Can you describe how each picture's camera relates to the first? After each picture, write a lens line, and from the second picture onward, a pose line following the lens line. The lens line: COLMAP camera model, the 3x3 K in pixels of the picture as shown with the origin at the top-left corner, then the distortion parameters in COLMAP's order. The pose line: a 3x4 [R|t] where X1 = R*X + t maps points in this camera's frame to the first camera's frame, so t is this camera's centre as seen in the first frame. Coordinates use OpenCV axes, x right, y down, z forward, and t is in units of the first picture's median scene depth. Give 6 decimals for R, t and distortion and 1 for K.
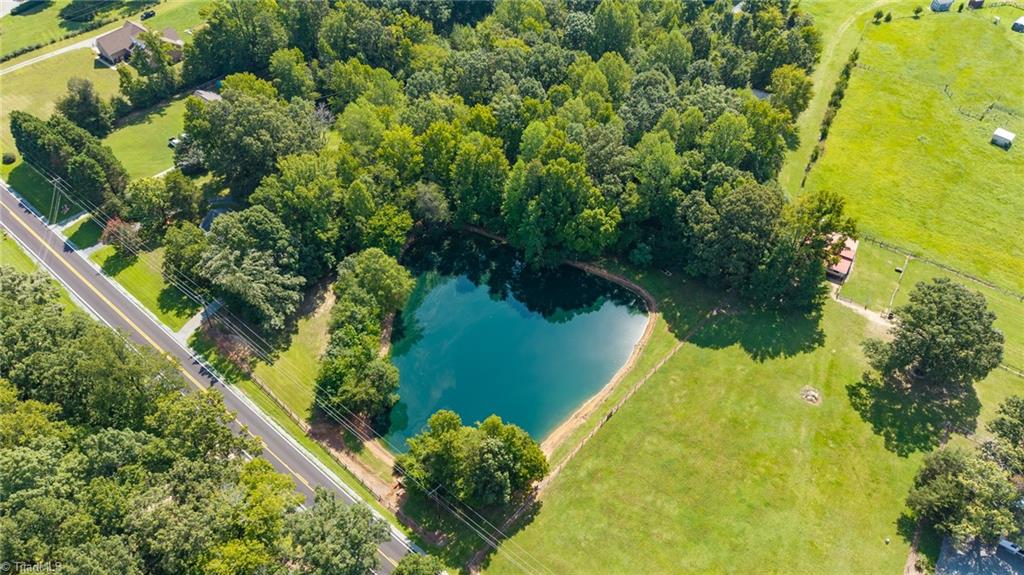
lens RADIAL K [[685.3, 0, 512.0], [0, 685.3, 287.5], [0, 0, 1]] dist [0.044788, -0.043875]
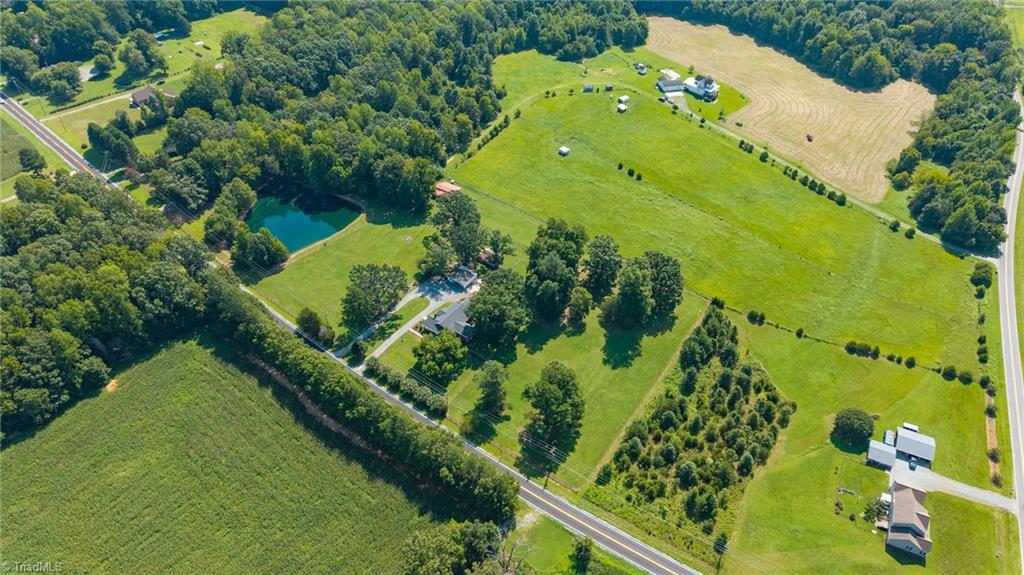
lens RADIAL K [[685.3, 0, 512.0], [0, 685.3, 287.5], [0, 0, 1]] dist [0.044788, -0.043875]
pose [[0.999097, 0.032304, -0.027605, 0.699786], [-0.035122, 0.993466, -0.108592, 0.463113], [0.023917, 0.109463, 0.993703, -1.102281]]
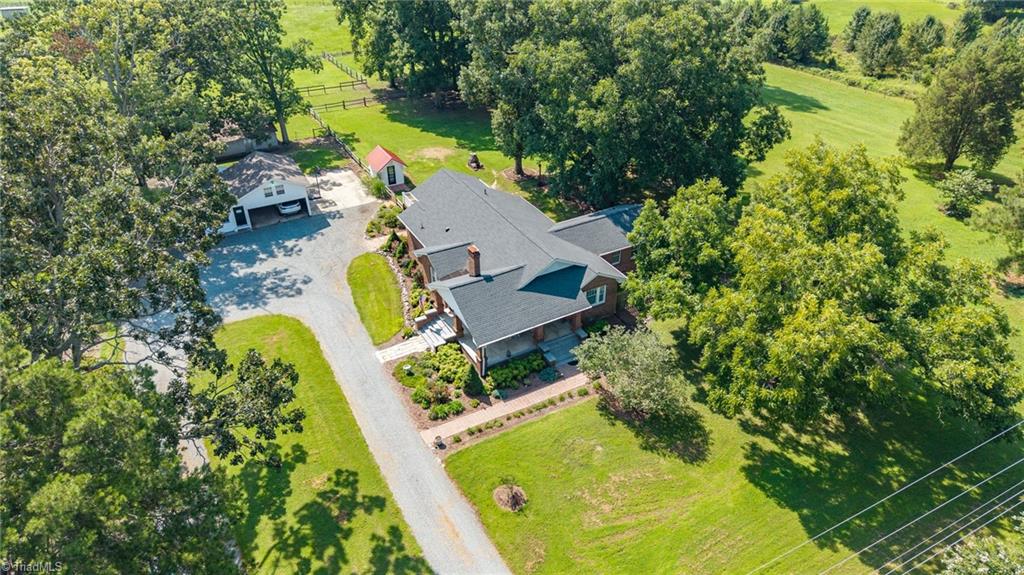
lens RADIAL K [[685.3, 0, 512.0], [0, 685.3, 287.5], [0, 0, 1]] dist [0.044788, -0.043875]
pose [[0.443893, -0.485275, 0.753304, 0.265560], [0.675906, 0.733256, 0.074075, 0.354953], [-0.588311, 0.476281, 0.653487, 0.364321]]
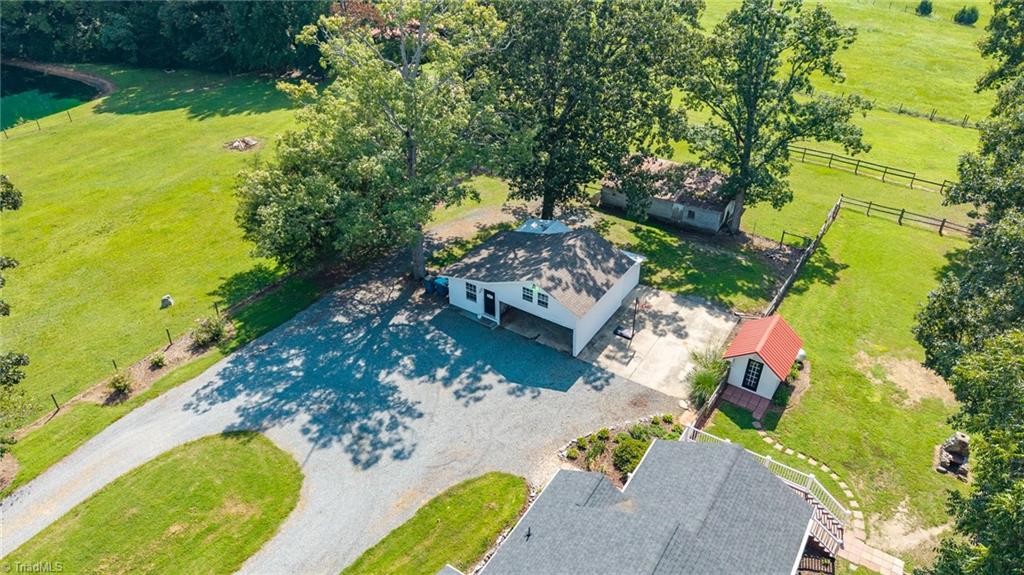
lens RADIAL K [[685.3, 0, 512.0], [0, 685.3, 287.5], [0, 0, 1]] dist [0.044788, -0.043875]
pose [[0.999795, 0.000429, 0.020227, 0.499014], [0.004902, 0.964847, -0.262766, 0.316668], [-0.019629, 0.262812, 0.964648, 0.429200]]
